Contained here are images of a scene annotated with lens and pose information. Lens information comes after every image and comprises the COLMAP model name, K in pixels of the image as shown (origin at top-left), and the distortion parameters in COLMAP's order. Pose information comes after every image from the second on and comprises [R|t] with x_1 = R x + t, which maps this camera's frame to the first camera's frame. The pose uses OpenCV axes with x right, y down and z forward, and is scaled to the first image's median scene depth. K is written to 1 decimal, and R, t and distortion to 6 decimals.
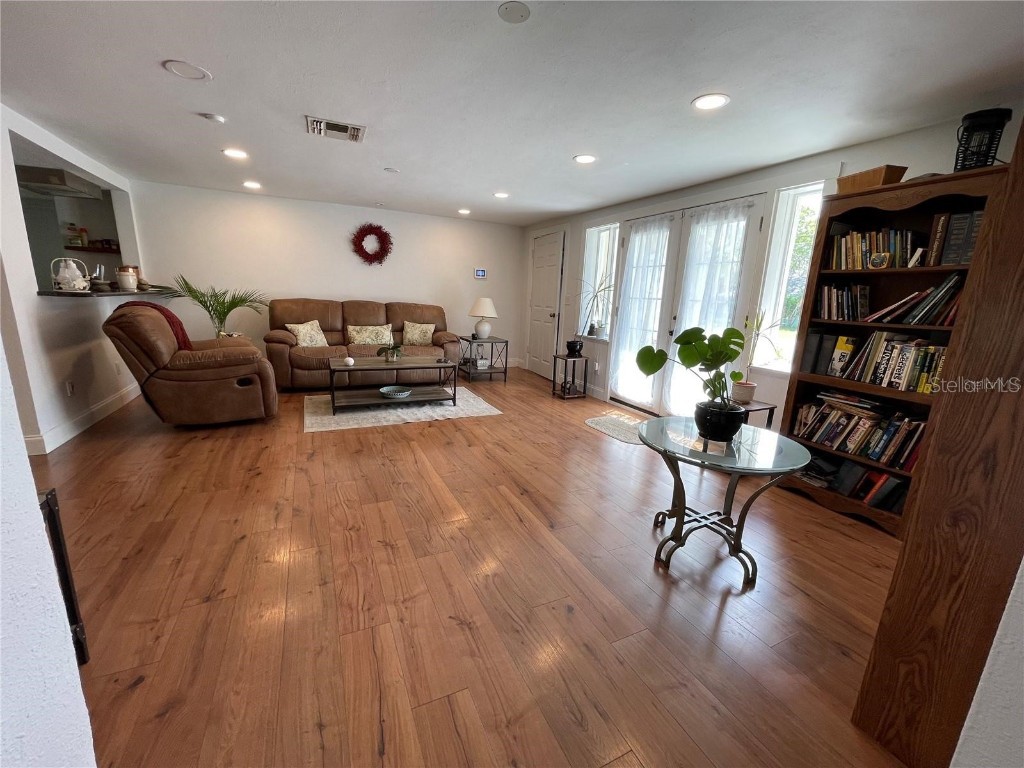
lens RADIAL K [[412.4, 0, 507.5], [0, 412.4, 387.9], [0, 0, 1]] dist [-0.001205, -0.000333]
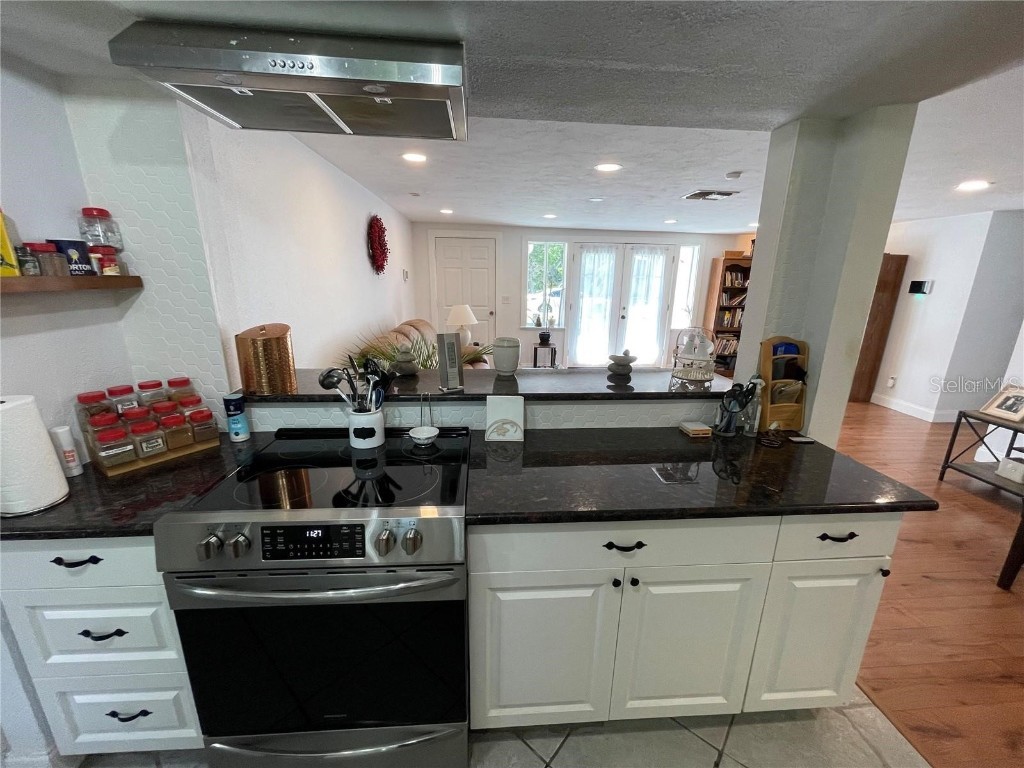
lens RADIAL K [[412.4, 0, 508.3], [0, 412.4, 388.3], [0, 0, 1]] dist [-0.001205, -0.000333]
pose [[0.353974, -0.285296, 0.890679, -1.129313], [0.203957, 0.952964, 0.224190, -0.276170], [-0.912745, 0.102303, 0.395512, 0.663725]]
